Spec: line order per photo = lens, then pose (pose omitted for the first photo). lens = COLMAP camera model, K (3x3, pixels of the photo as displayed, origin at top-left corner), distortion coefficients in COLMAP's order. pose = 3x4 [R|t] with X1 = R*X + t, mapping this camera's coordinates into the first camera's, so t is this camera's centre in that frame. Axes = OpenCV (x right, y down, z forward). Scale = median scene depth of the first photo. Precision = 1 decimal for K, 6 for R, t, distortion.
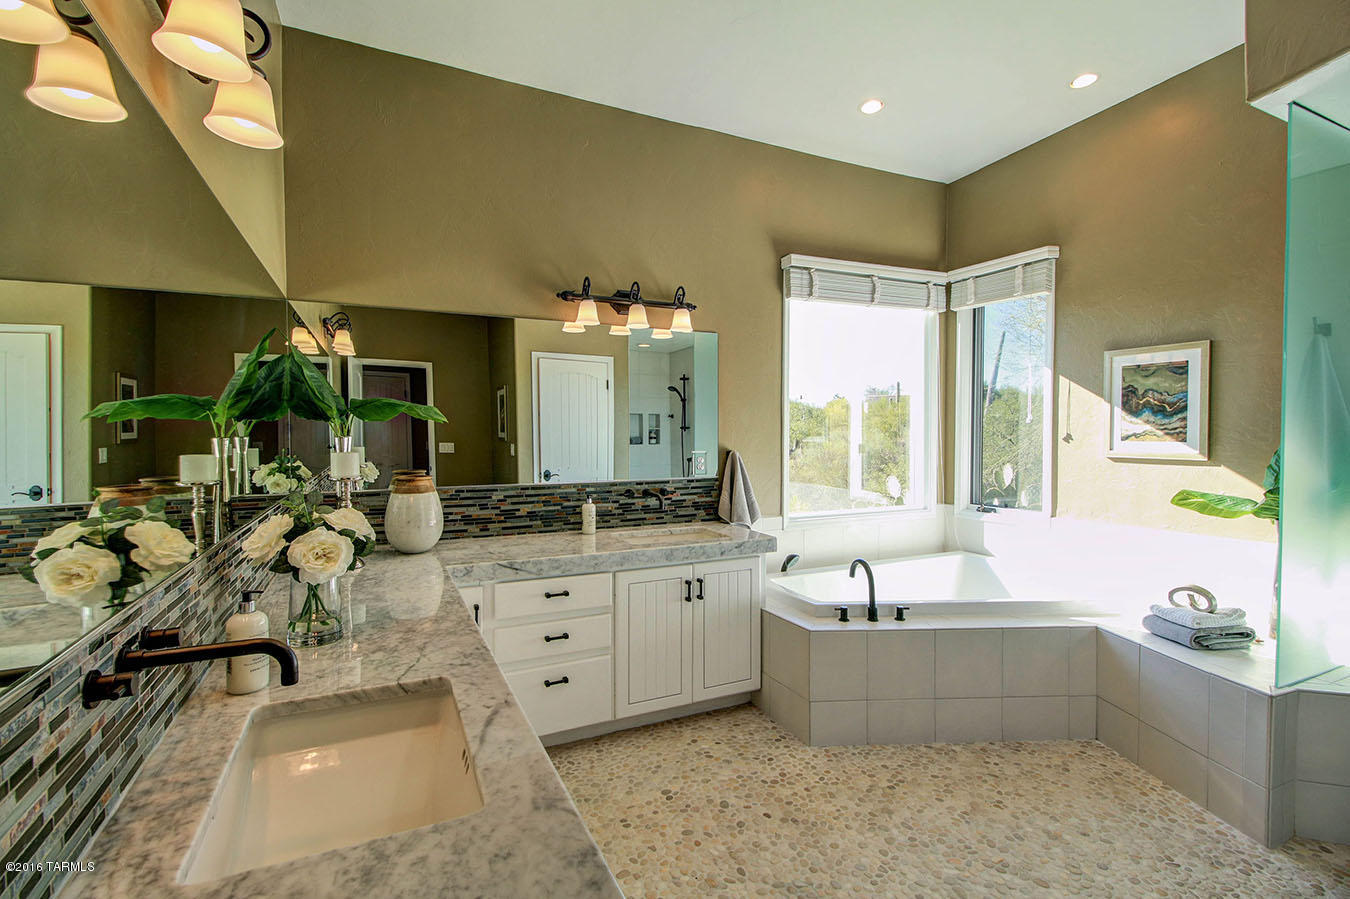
lens RADIAL K [[620.4, 0, 672.8], [0, 620.4, 444.9], [0, 0, 1]] dist [0.020561, -0.020010]
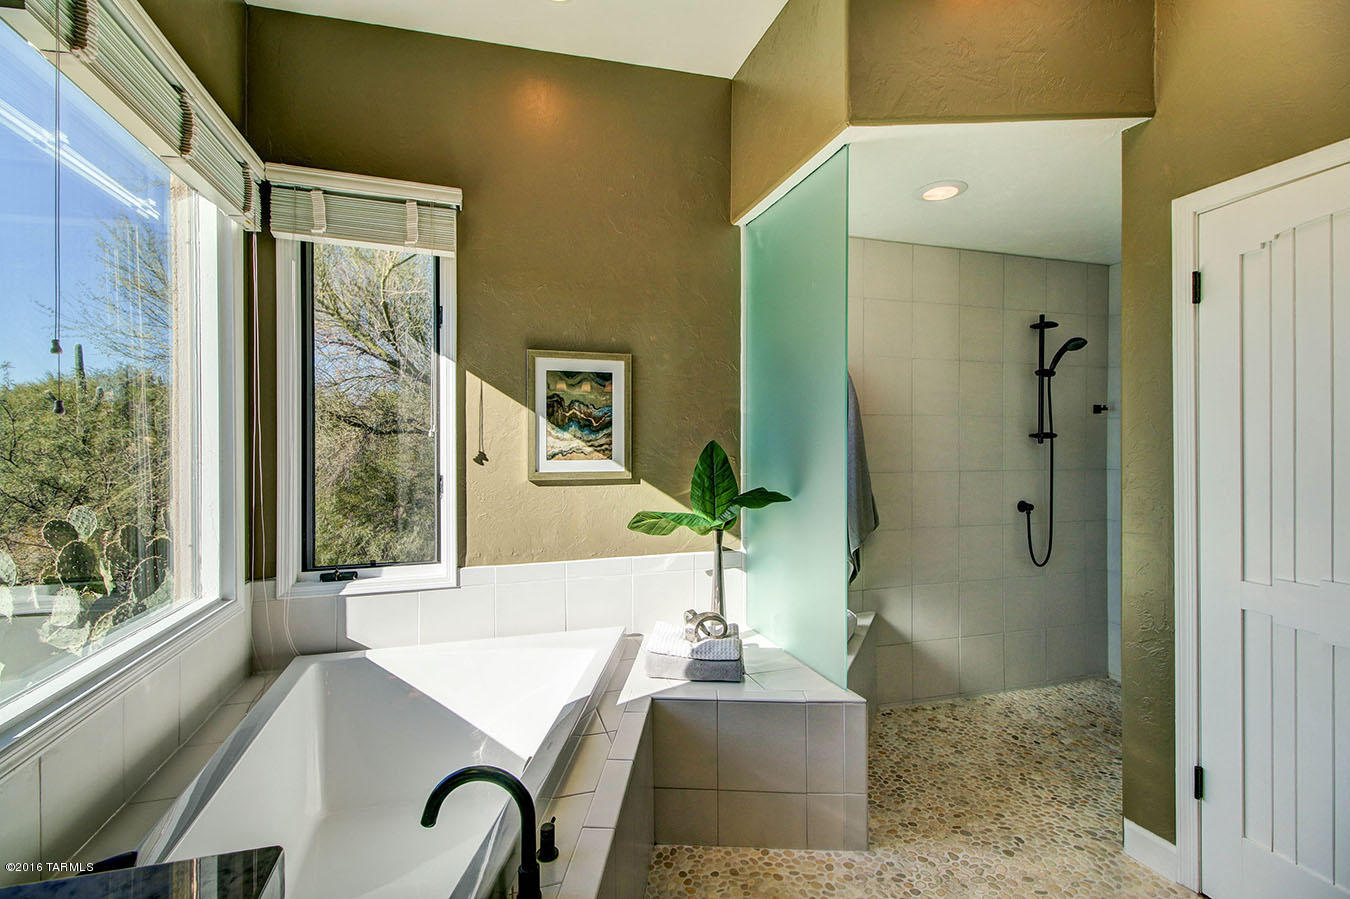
lens RADIAL K [[612.4, 0, 674.4], [0, 612.4, 444.3], [0, 0, 1]] dist [0.019195, -0.007509]
pose [[0.138226, -0.003981, 0.990393, -0.067423], [0.021806, 0.999762, 0.000976, -0.024376], [-0.990161, 0.021462, 0.138280, 0.717080]]
